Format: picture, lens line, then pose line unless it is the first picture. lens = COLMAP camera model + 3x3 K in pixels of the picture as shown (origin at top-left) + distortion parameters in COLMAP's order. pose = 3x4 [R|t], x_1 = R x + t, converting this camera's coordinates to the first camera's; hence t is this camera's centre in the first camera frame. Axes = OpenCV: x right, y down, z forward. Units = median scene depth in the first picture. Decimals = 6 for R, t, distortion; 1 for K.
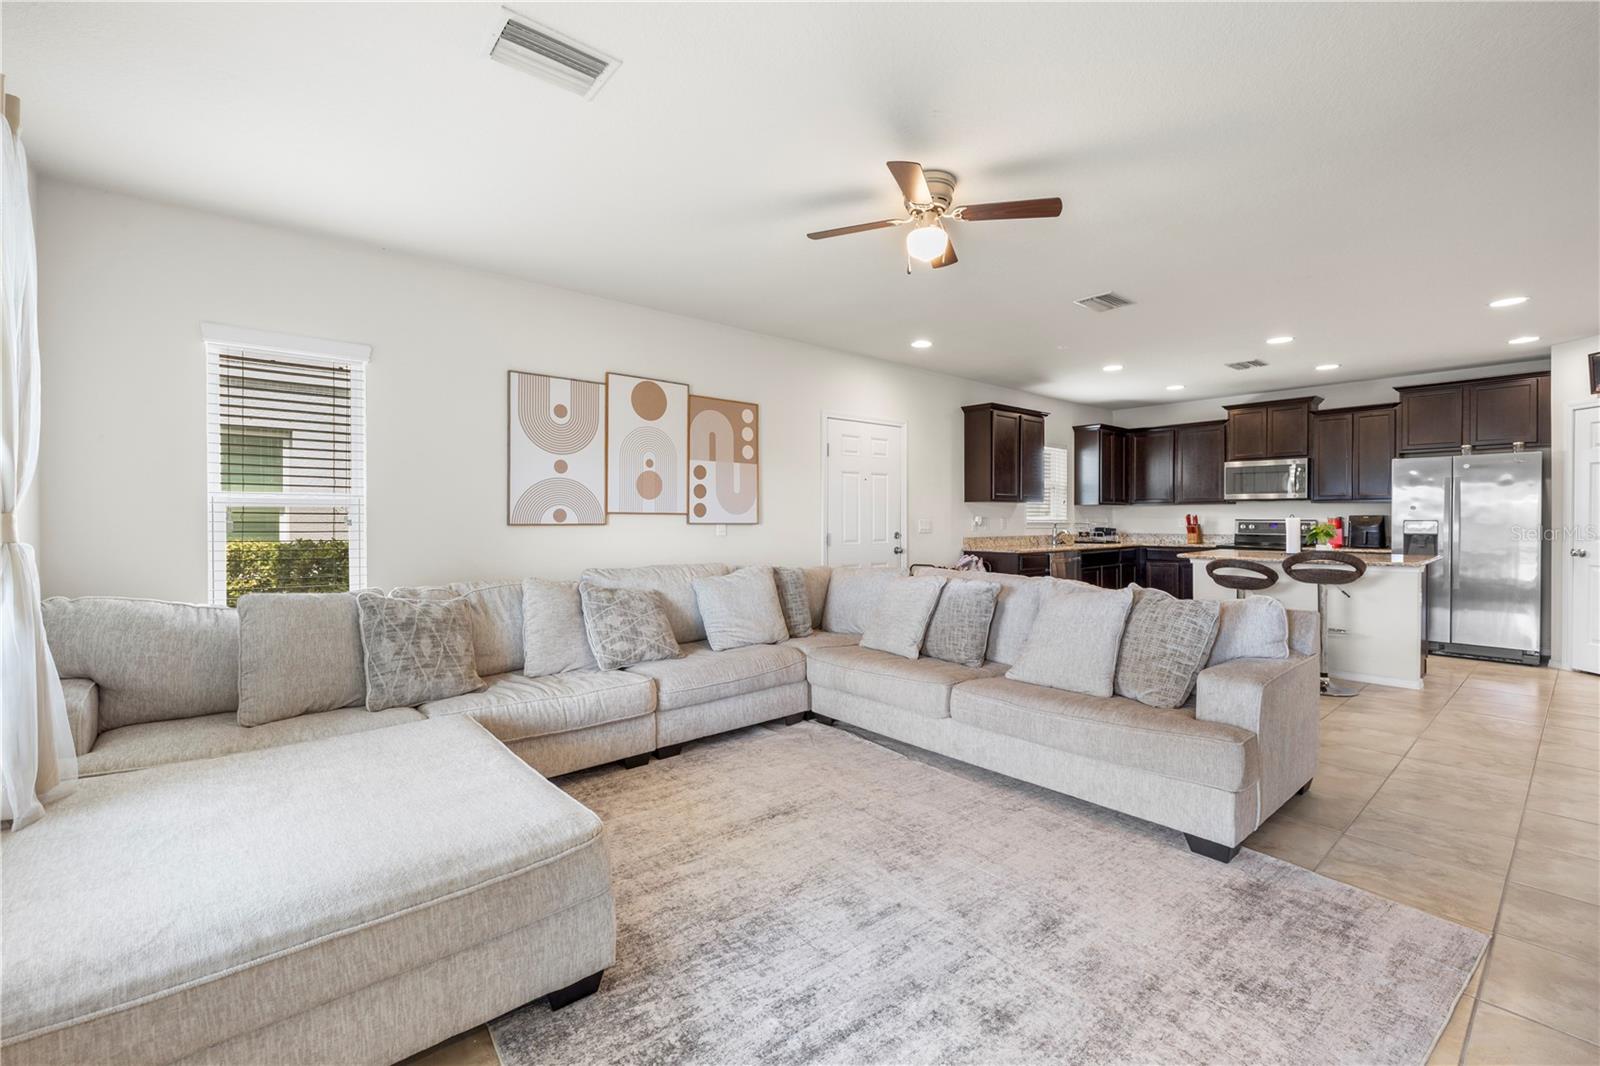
lens RADIAL K [[677.6, 0, 793.9], [0, 677.6, 524.7], [0, 0, 1]] dist [0.000839, 0.000251]
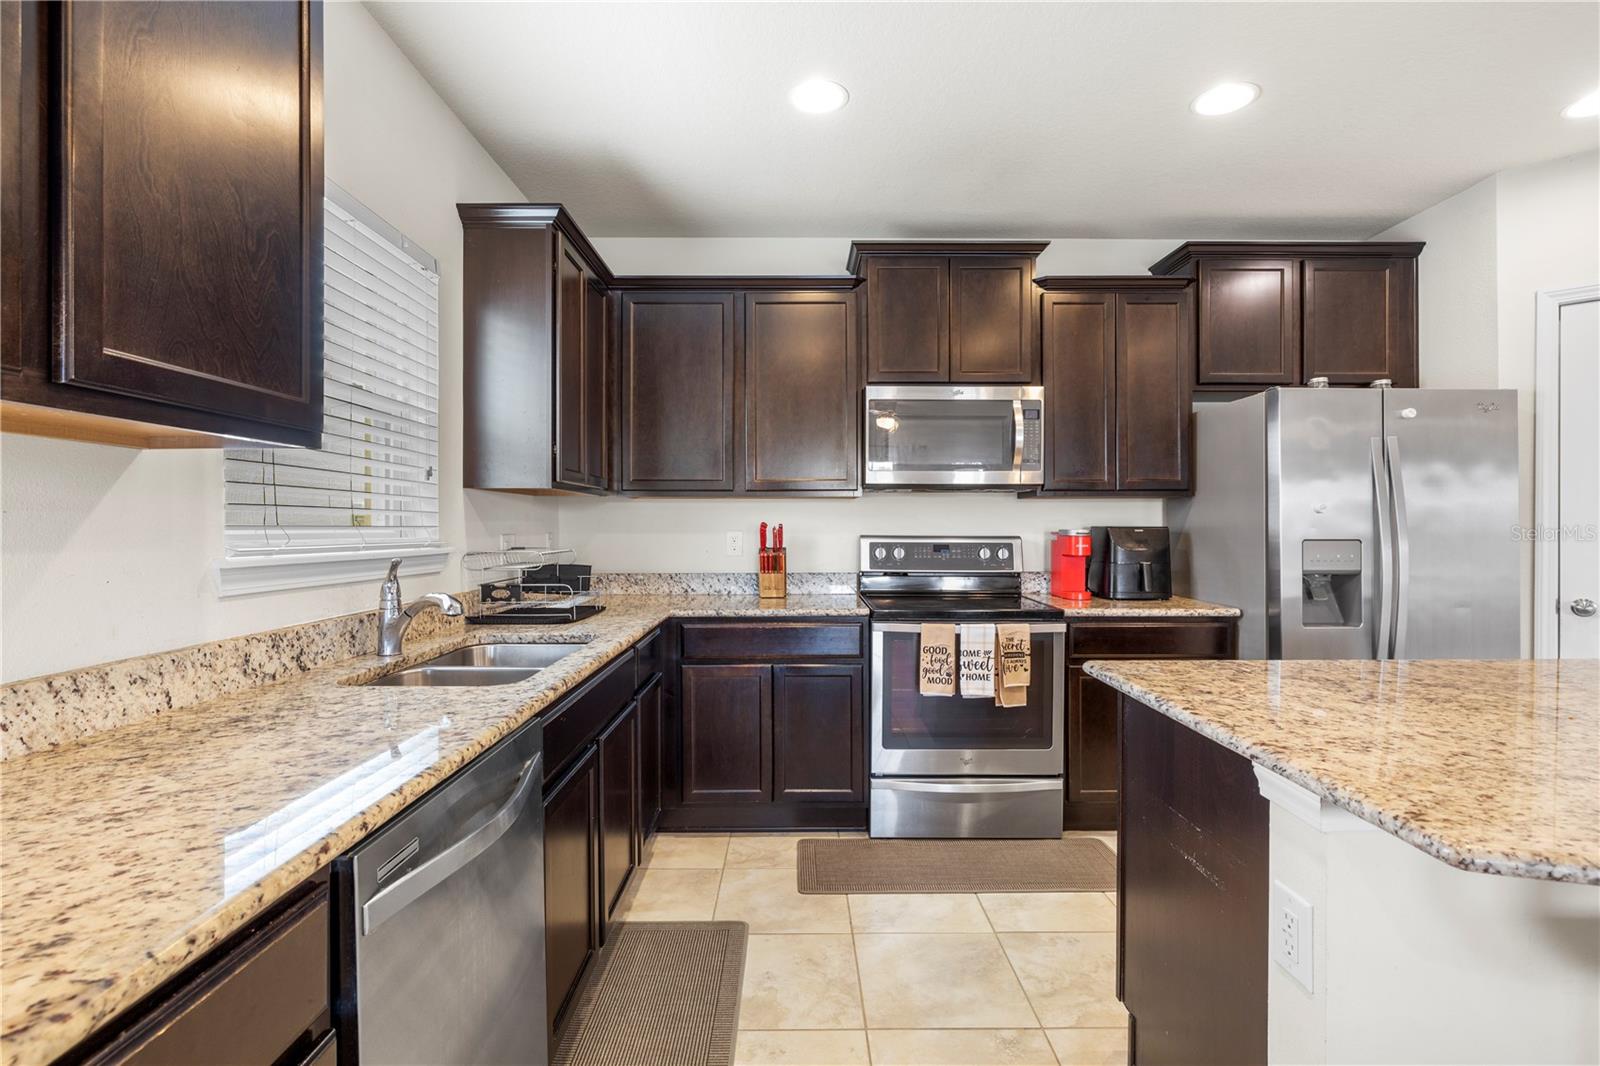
lens RADIAL K [[740.9, 0, 797.7], [0, 740.9, 528.3], [0, 0, 1]] dist [-0.003212, -0.000047]
pose [[0.644425, -0.002775, 0.764662, 0.422771], [0.008307, 0.999960, -0.003372, -0.016421], [-0.764622, 0.008525, 0.644422, 1.097824]]
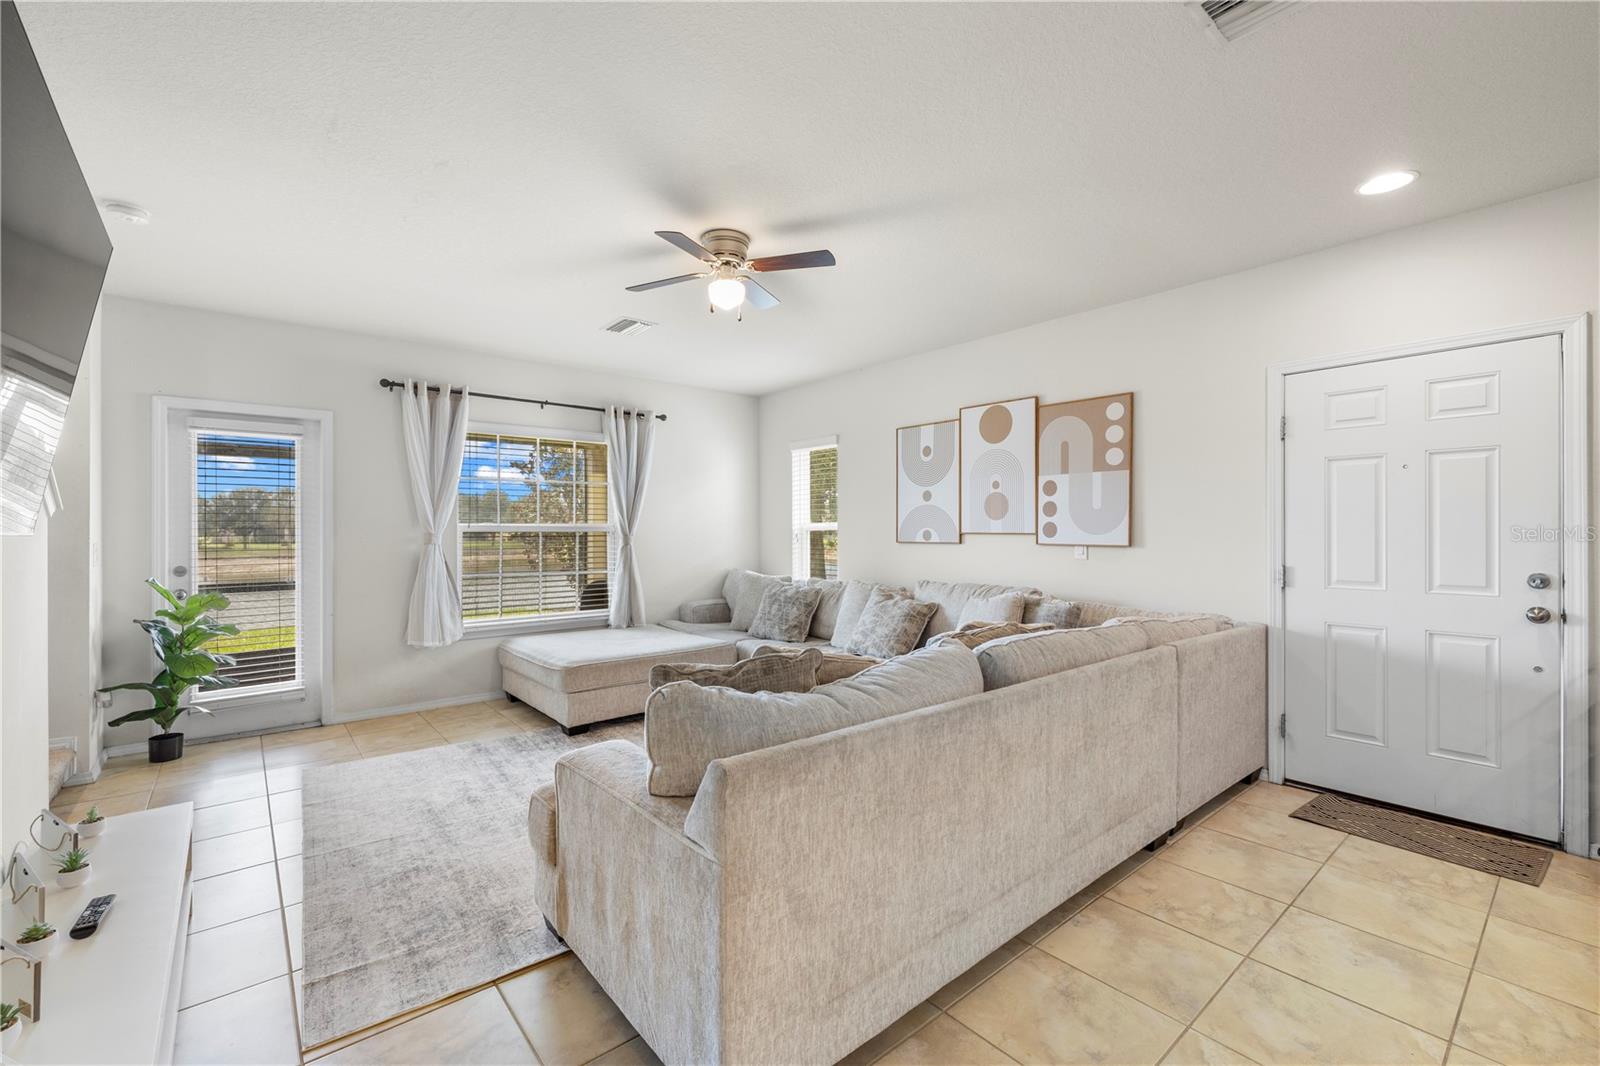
lens RADIAL K [[674.3, 0, 796.5], [0, 674.3, 530.1], [0, 0, 1]] dist [0.001086, 0.000033]
pose [[-0.006816, -0.002299, -0.999974, 0.701655], [-0.009127, 0.999956, -0.002236, -0.014524], [0.999935, 0.009112, -0.006837, 0.607693]]
